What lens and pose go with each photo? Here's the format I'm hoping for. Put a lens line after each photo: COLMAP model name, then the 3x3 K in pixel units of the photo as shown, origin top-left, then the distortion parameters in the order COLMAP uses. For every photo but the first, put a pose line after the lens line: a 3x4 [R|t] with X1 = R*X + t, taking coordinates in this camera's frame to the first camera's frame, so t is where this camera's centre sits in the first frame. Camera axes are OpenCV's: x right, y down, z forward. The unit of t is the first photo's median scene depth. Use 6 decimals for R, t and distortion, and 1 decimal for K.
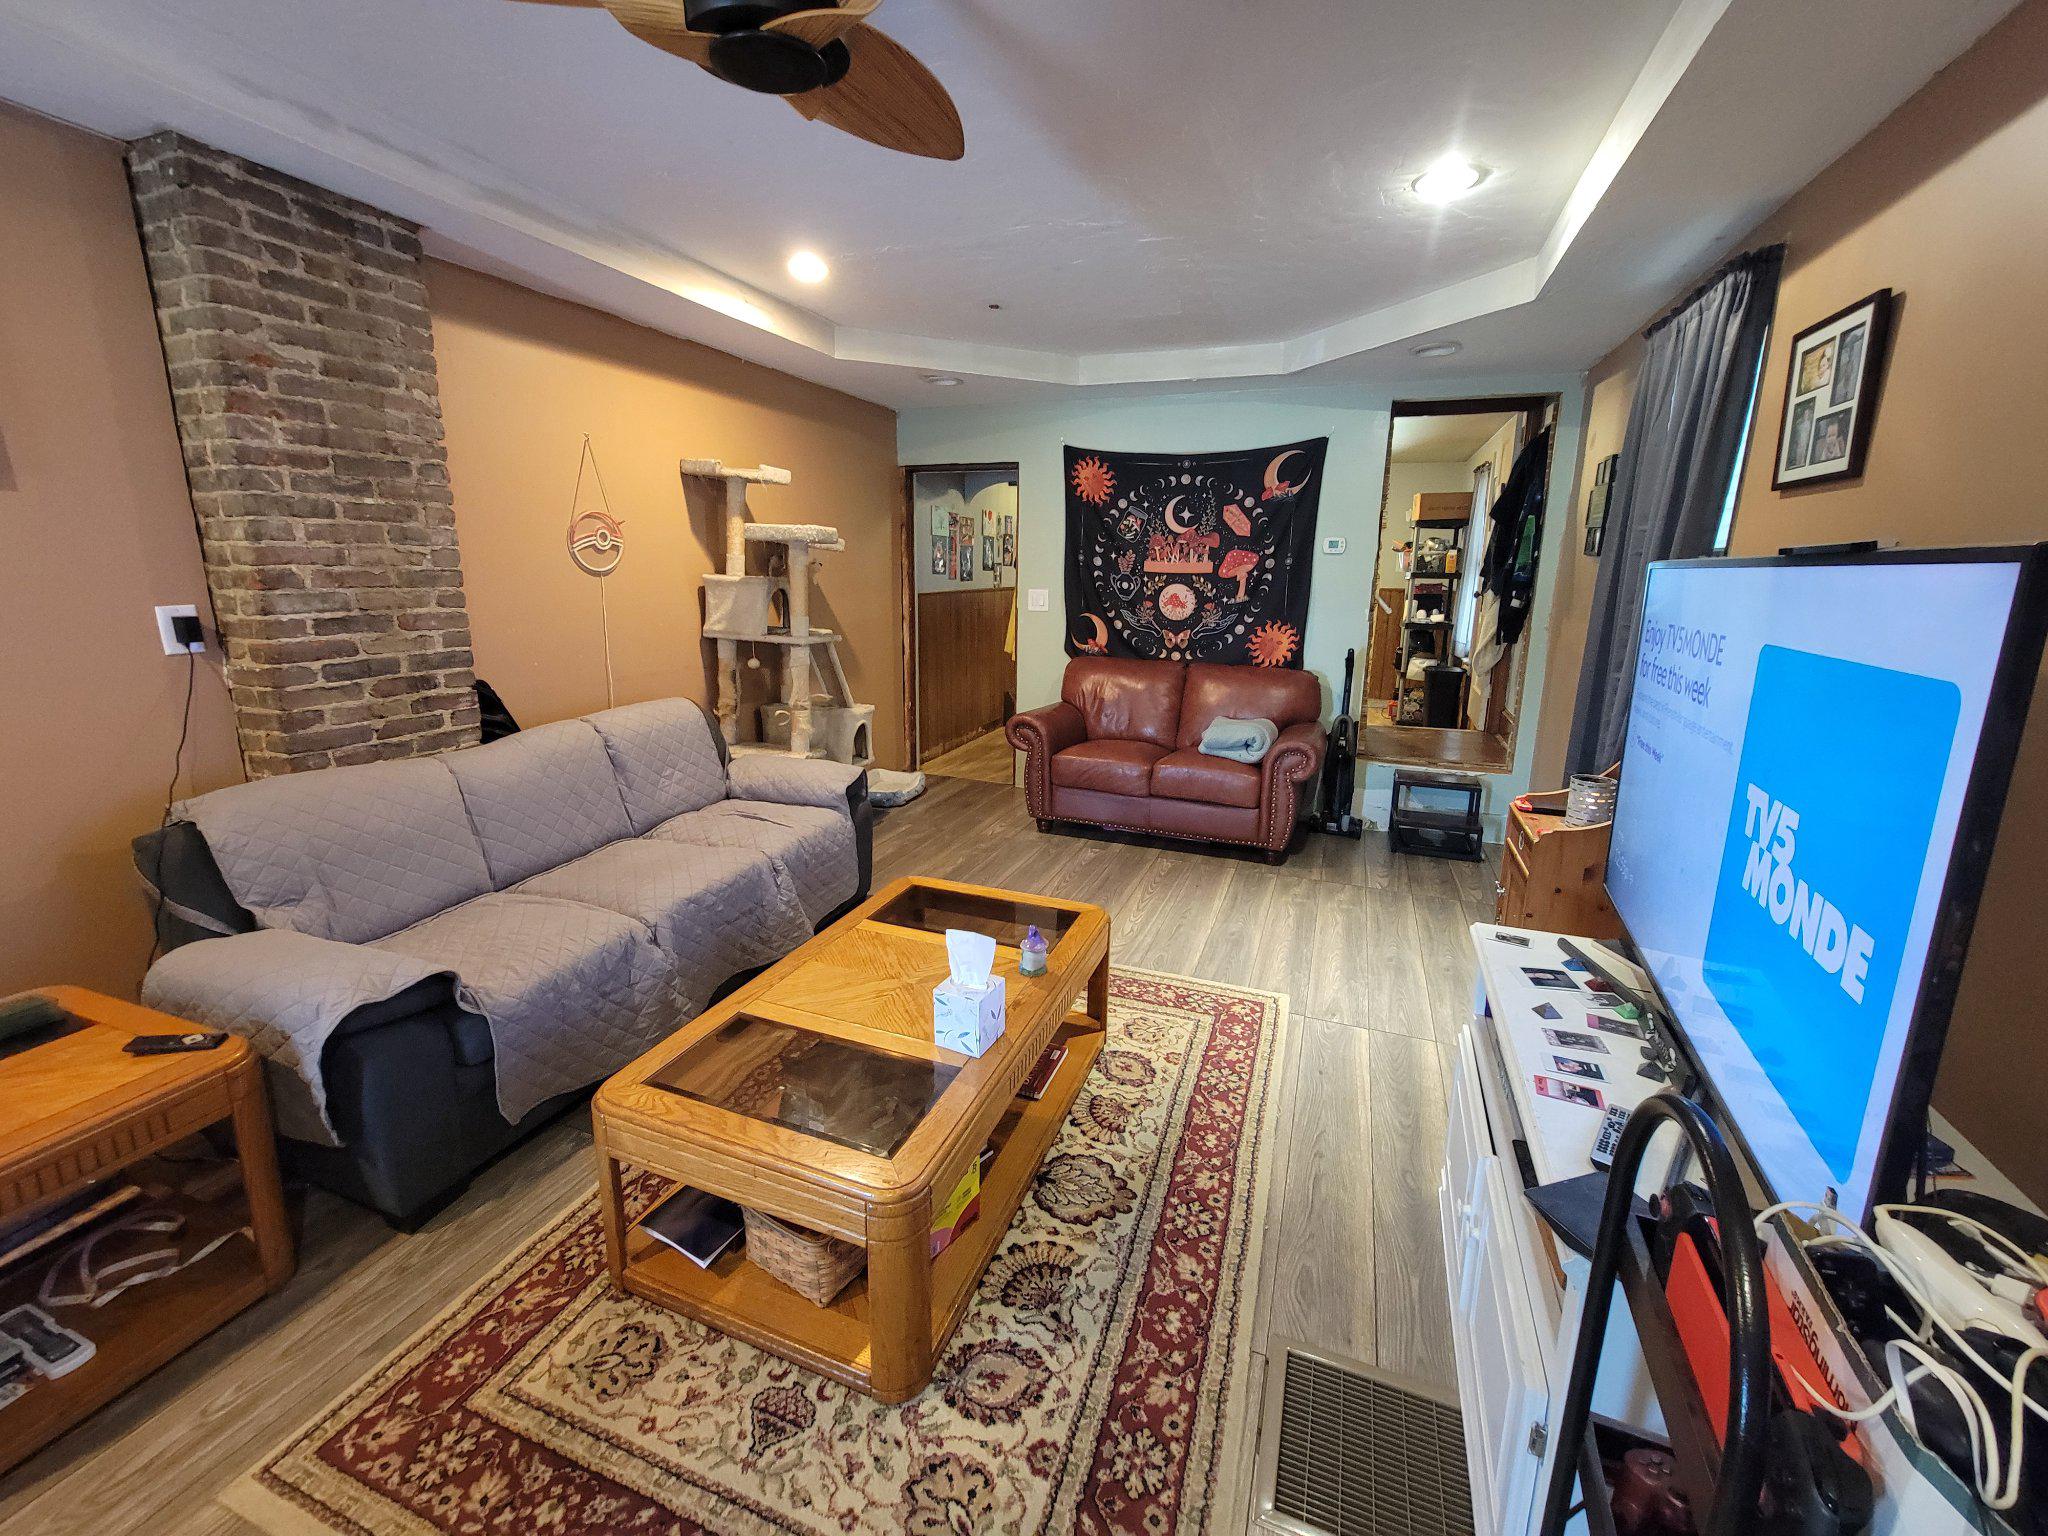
lens RADIAL K [[839.4, 0, 1012.0], [0, 839.4, 741.8], [0, 0, 1]] dist [-0.008058, 0.001129]
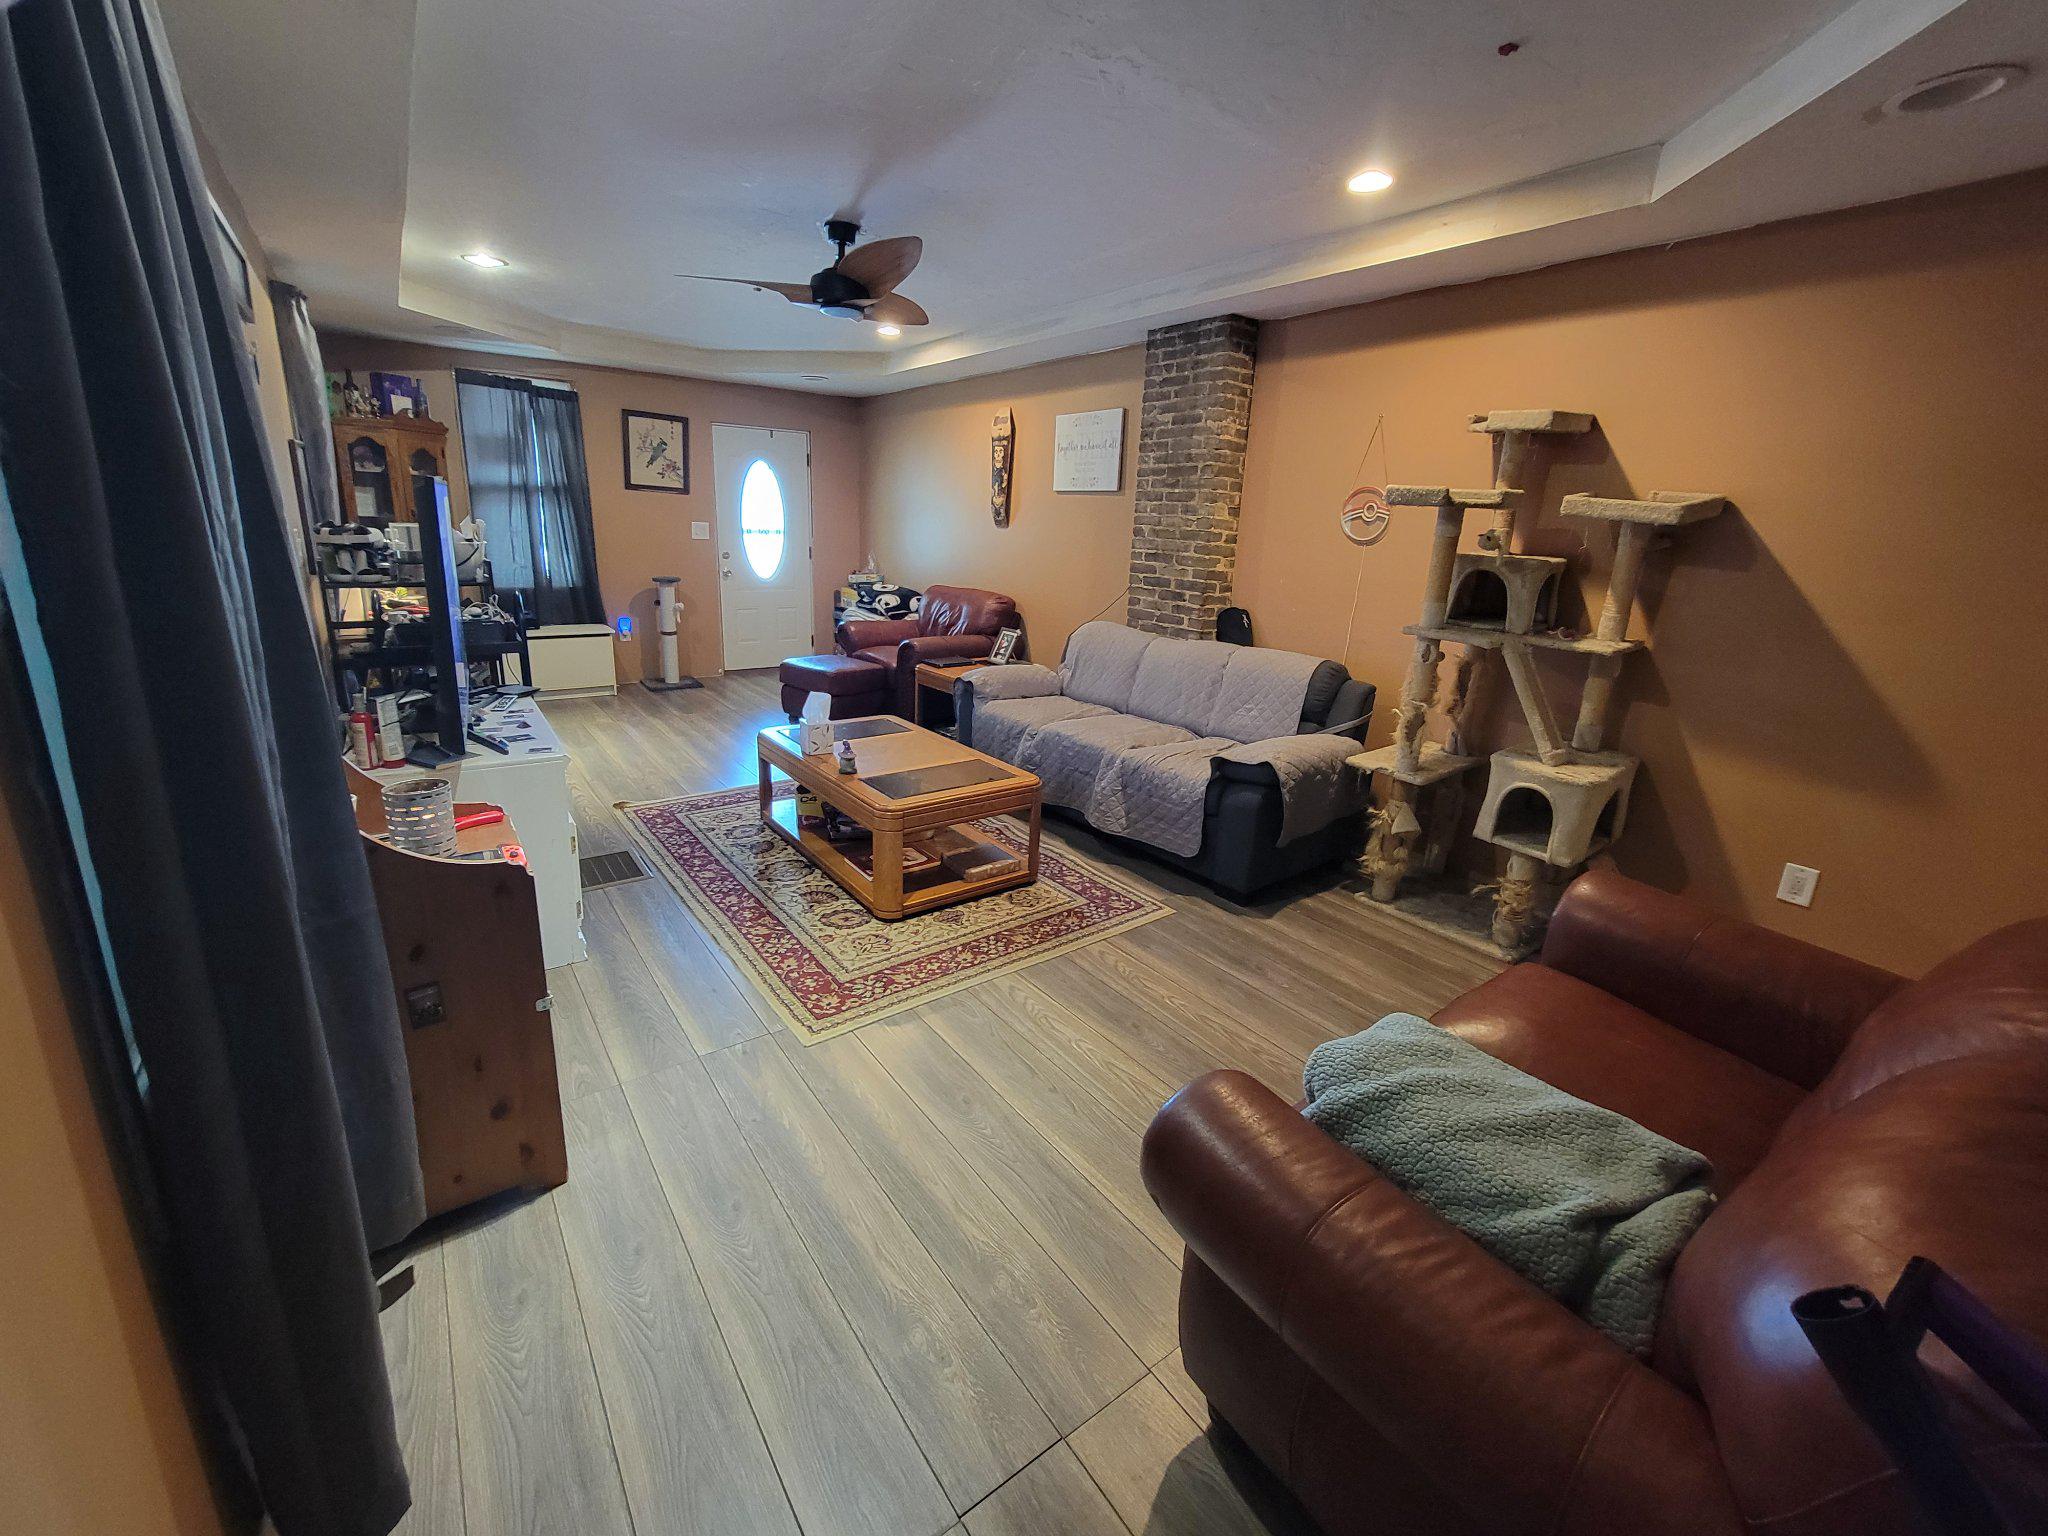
lens RADIAL K [[839.4, 0, 1020.6], [0, 839.4, 738.1], [0, 0, 1]] dist [-0.008058, 0.001129]
pose [[-0.526794, 0.180535, -0.830600, 0.952964], [-0.223727, 0.913276, 0.340400, -0.321761], [0.820021, 0.365148, -0.440718, 1.618729]]
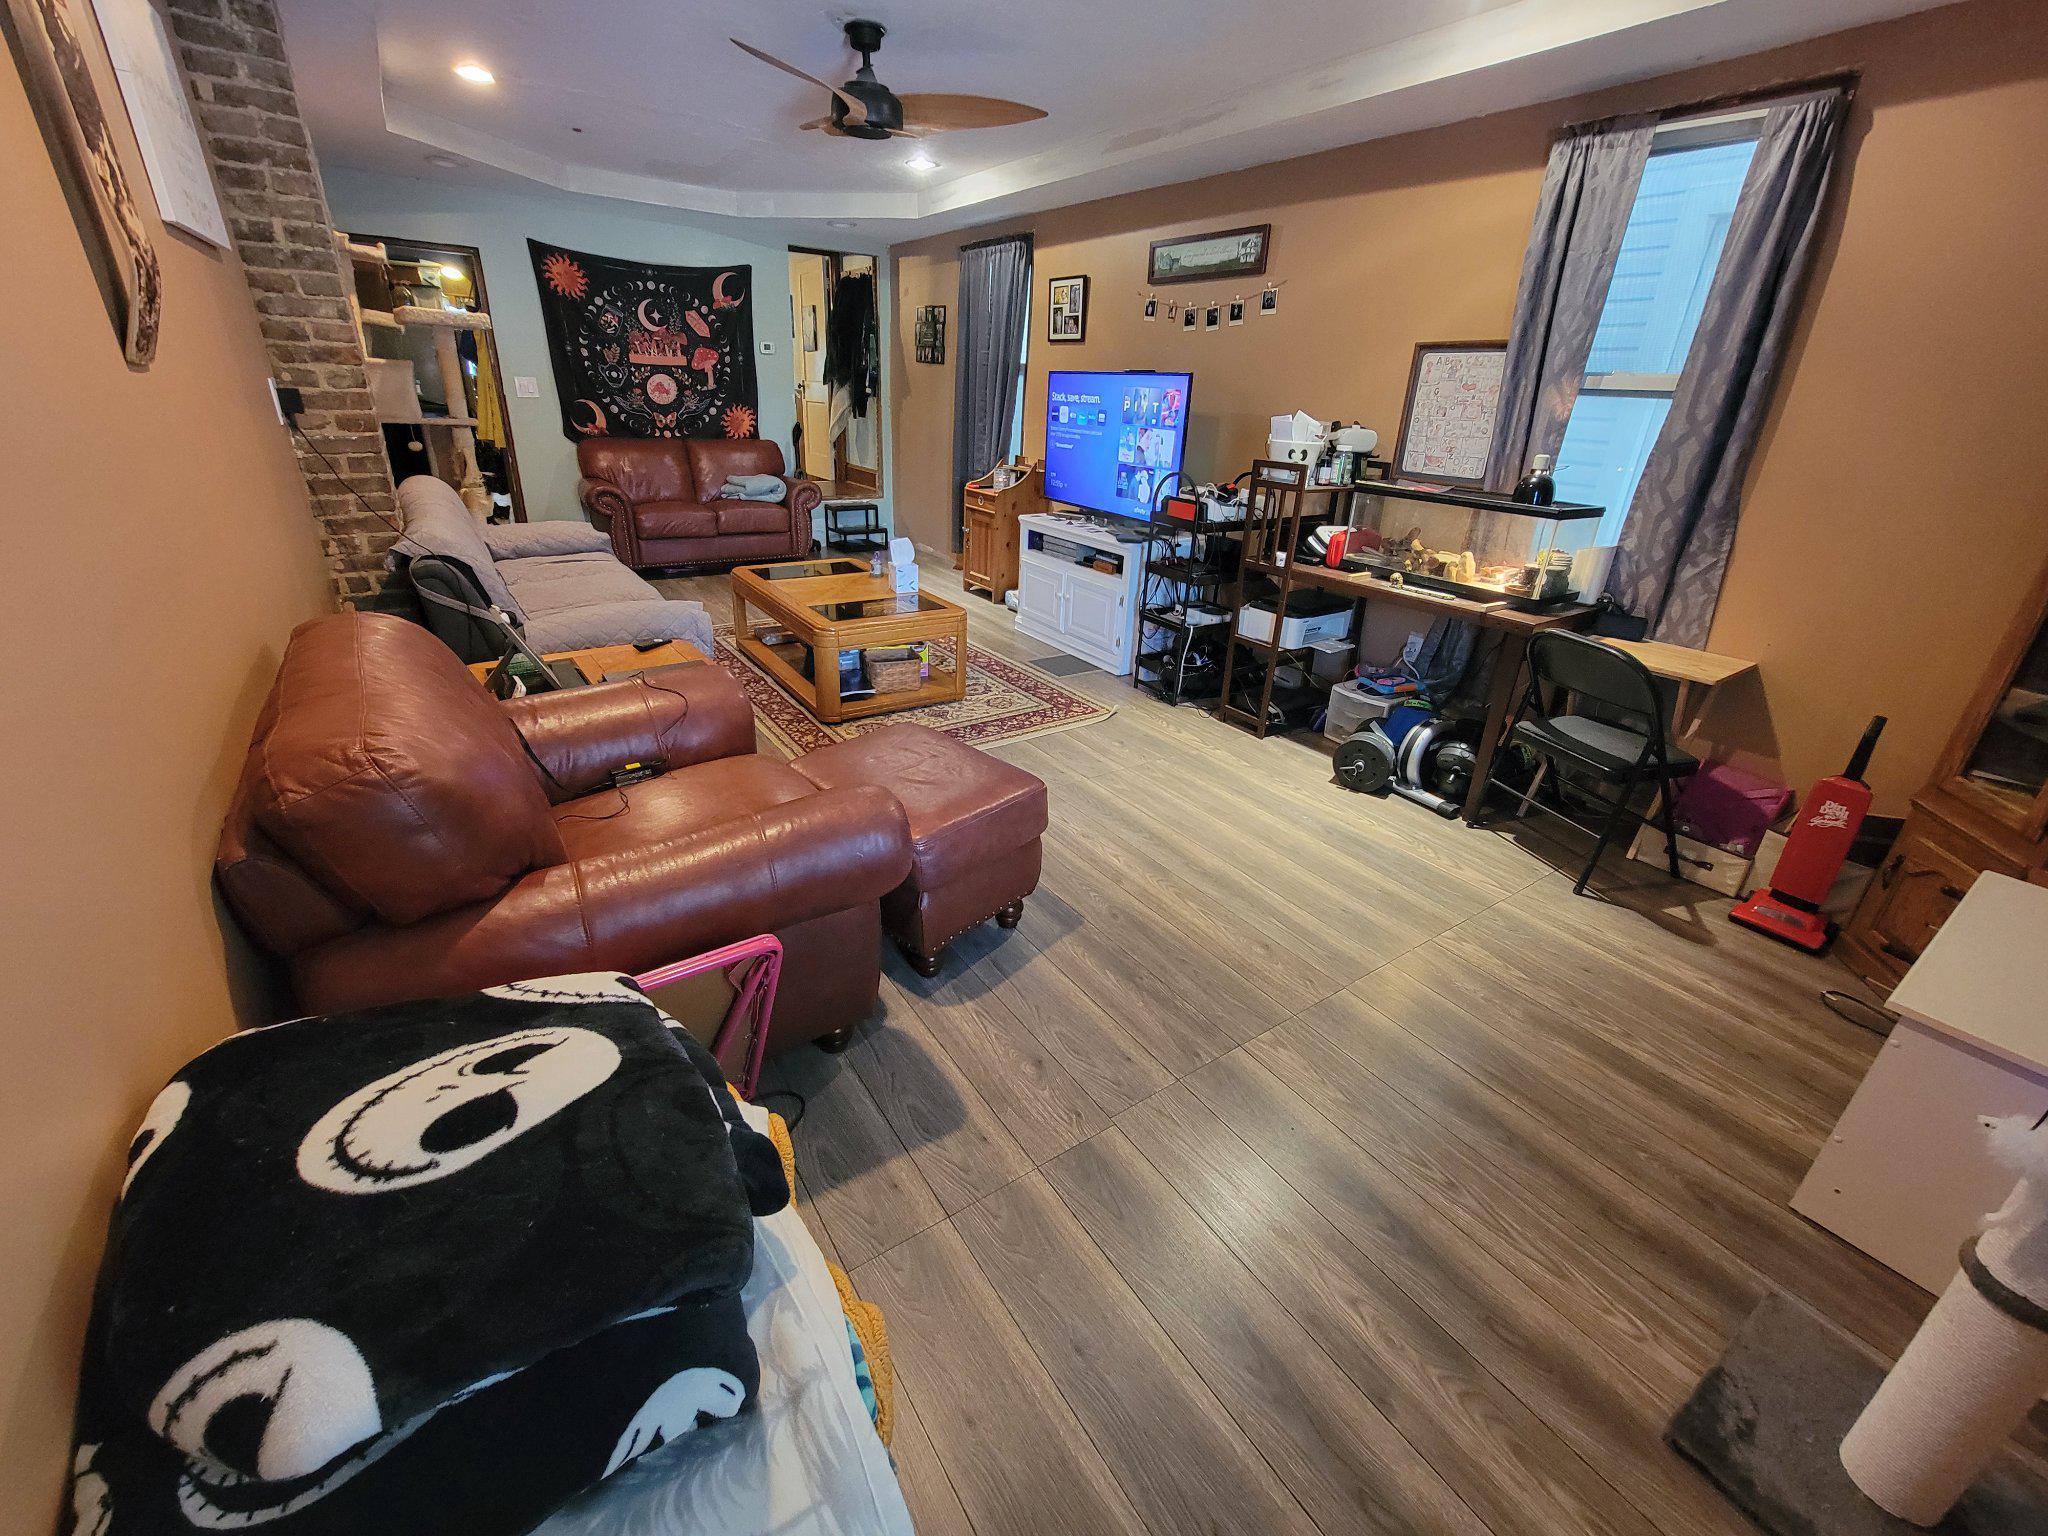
lens RADIAL K [[839.4, 0, 1020.8], [0, 839.4, 751.8], [0, 0, 1]] dist [-0.008058, 0.001129]
pose [[0.561205, -0.321470, 0.762697, -1.257818], [0.135986, 0.944781, 0.298156, 0.097506], [-0.816429, -0.063610, 0.573931, -0.423723]]
